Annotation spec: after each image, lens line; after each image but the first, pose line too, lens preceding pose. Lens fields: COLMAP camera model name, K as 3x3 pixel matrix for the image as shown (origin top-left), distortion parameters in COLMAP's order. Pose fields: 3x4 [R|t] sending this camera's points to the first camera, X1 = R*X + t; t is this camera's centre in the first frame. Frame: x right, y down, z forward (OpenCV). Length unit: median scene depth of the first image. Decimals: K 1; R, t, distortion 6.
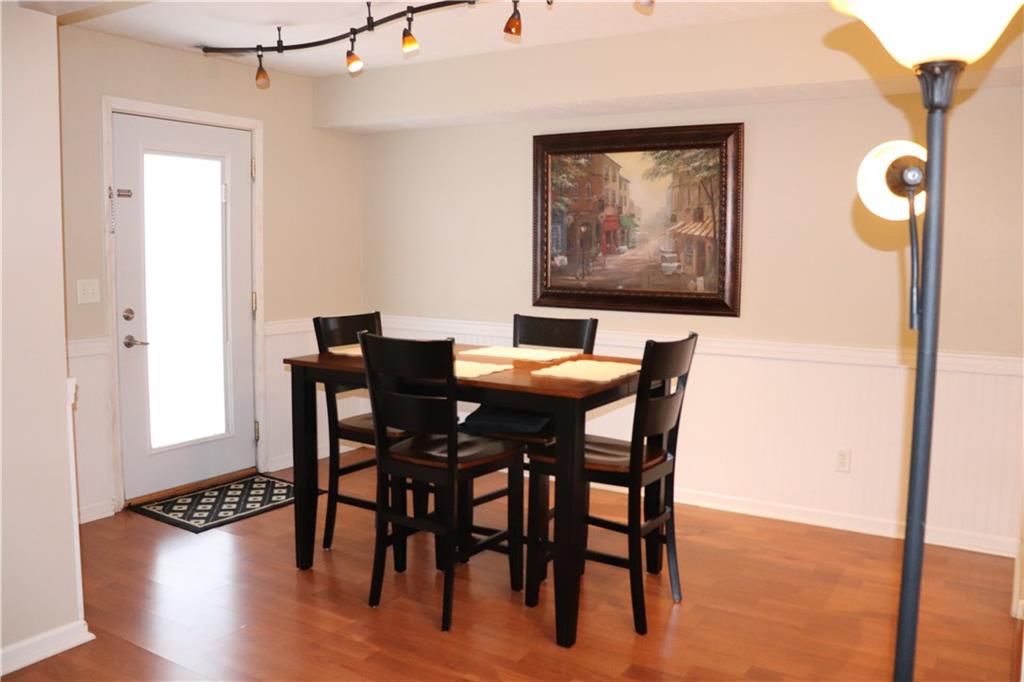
lens RADIAL K [[849.6, 0, 512.0], [0, 849.6, 342.3], [0, 0, 1]] dist [-0.162313, 0.120037]
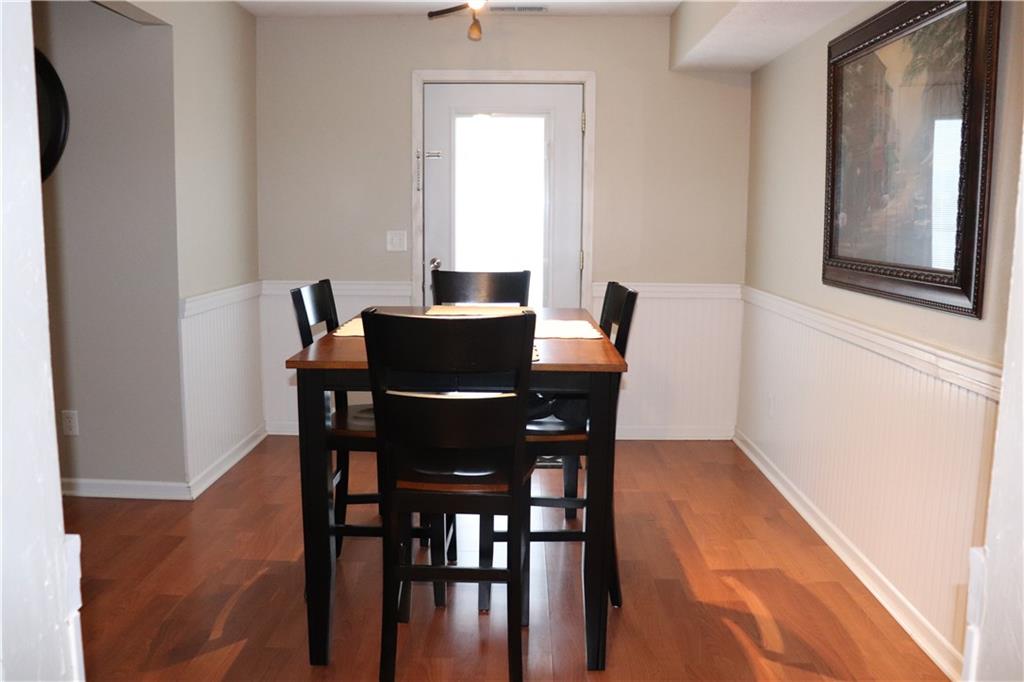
lens RADIAL K [[849.6, 0, 506.0], [0, 849.6, 337.2], [0, 0, 1]] dist [-0.162313, 0.120037]
pose [[0.518444, 0.112671, -0.847656, 0.586235], [-0.095566, 0.992706, 0.073500, -0.029319], [0.849754, 0.042901, 0.525430, 0.498412]]
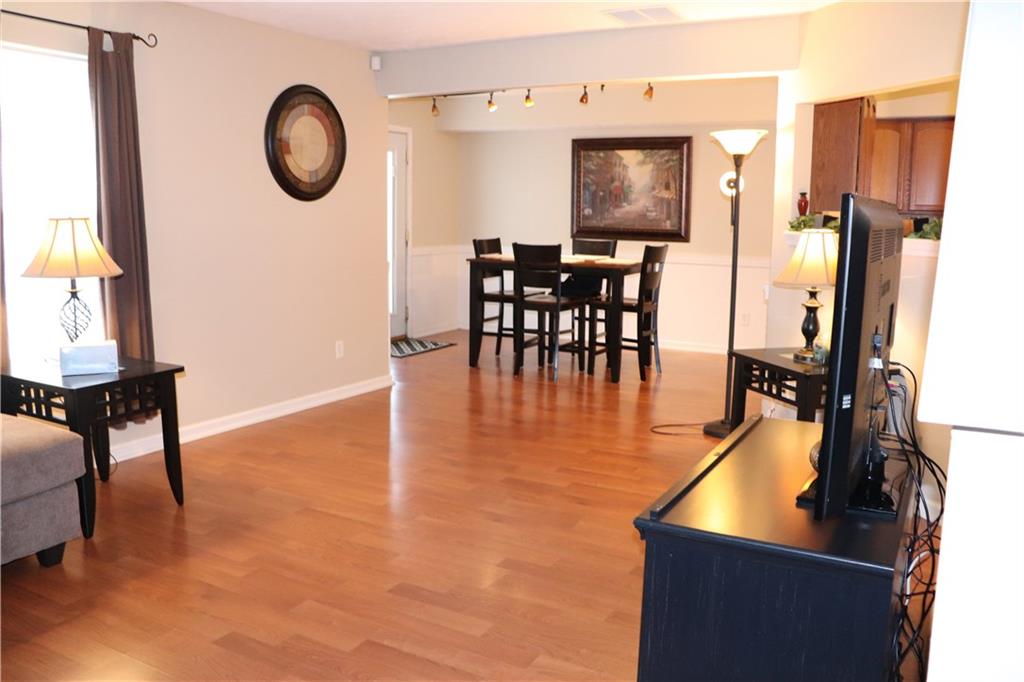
lens RADIAL K [[849.6, 0, 508.5], [0, 849.6, 349.8], [0, 0, 1]] dist [-0.162313, 0.120037]
pose [[0.999046, -0.006114, 0.043236, -0.214742], [0.003620, 0.998337, 0.057535, 0.101637], [-0.043516, -0.057323, 0.997407, -0.868469]]
